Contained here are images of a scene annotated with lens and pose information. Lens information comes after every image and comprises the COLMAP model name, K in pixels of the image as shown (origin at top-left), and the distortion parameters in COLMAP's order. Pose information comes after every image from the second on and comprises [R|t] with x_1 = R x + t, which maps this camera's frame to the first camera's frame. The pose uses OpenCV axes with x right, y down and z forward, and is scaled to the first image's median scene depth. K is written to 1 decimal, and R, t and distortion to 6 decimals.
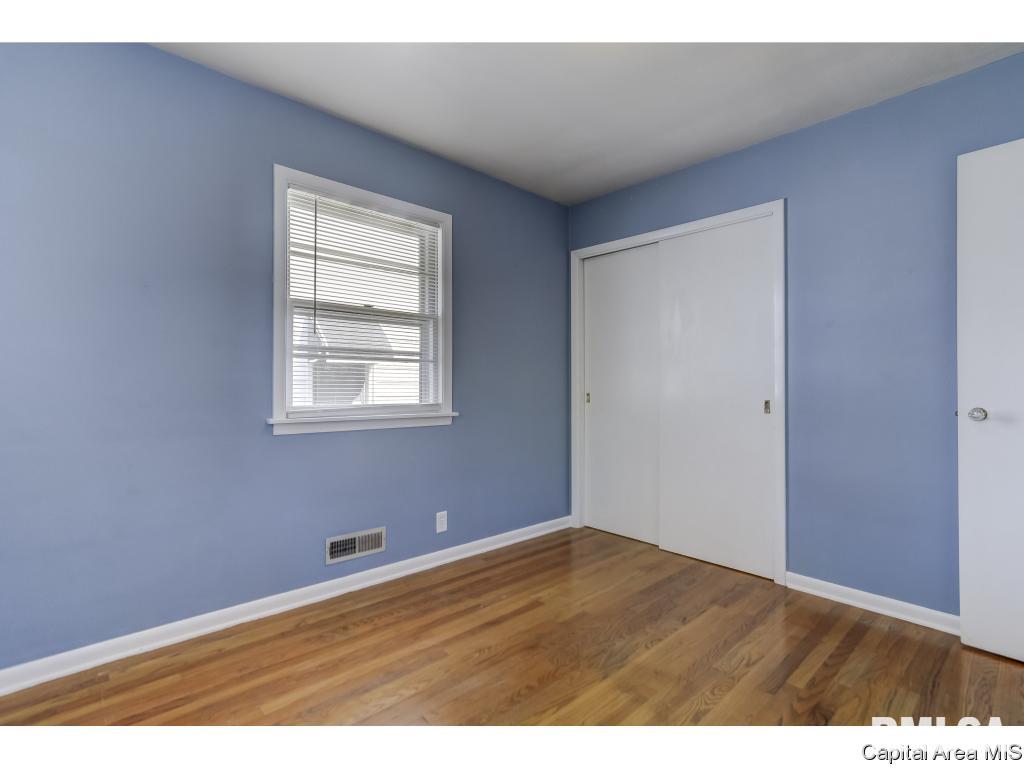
lens RADIAL K [[499.4, 0, 508.8], [0, 499.4, 381.0], [0, 0, 1]] dist [0.003511, 0.000531]
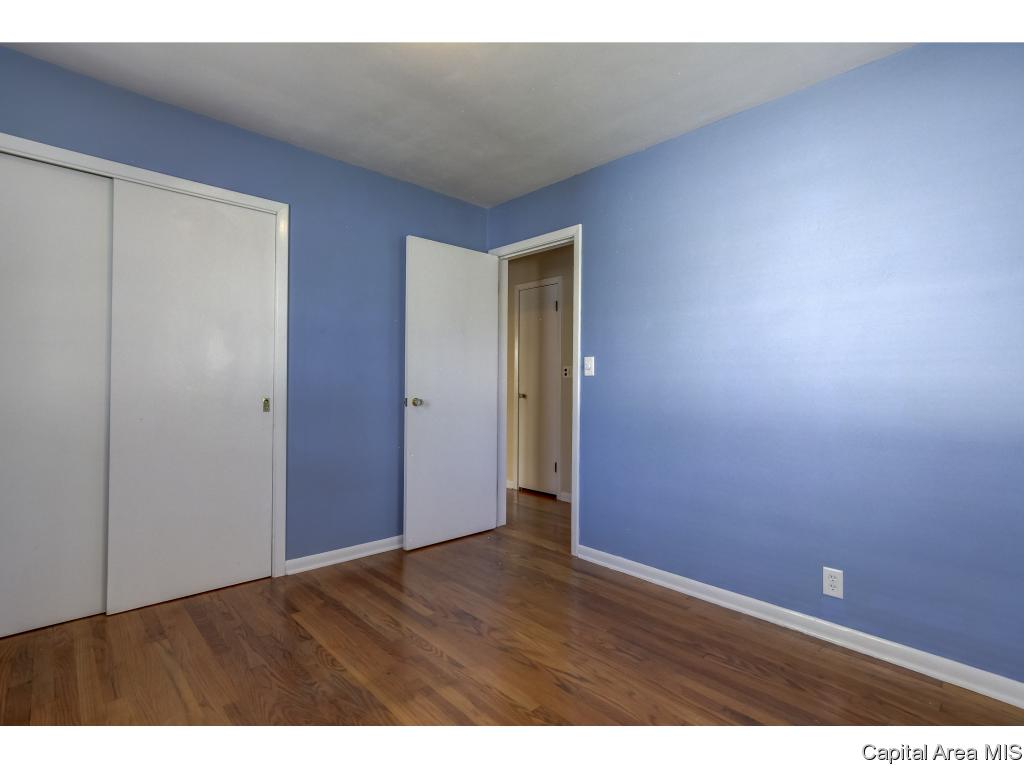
lens RADIAL K [[495.7, 0, 511.5], [0, 495.7, 380.2], [0, 0, 1]] dist [-0.009541, 0.009017]
pose [[-0.007685, 0.006323, 0.999950, -0.564578], [-0.014493, 0.999874, -0.006434, 0.002250], [-0.999865, -0.014542, -0.007592, 0.627584]]
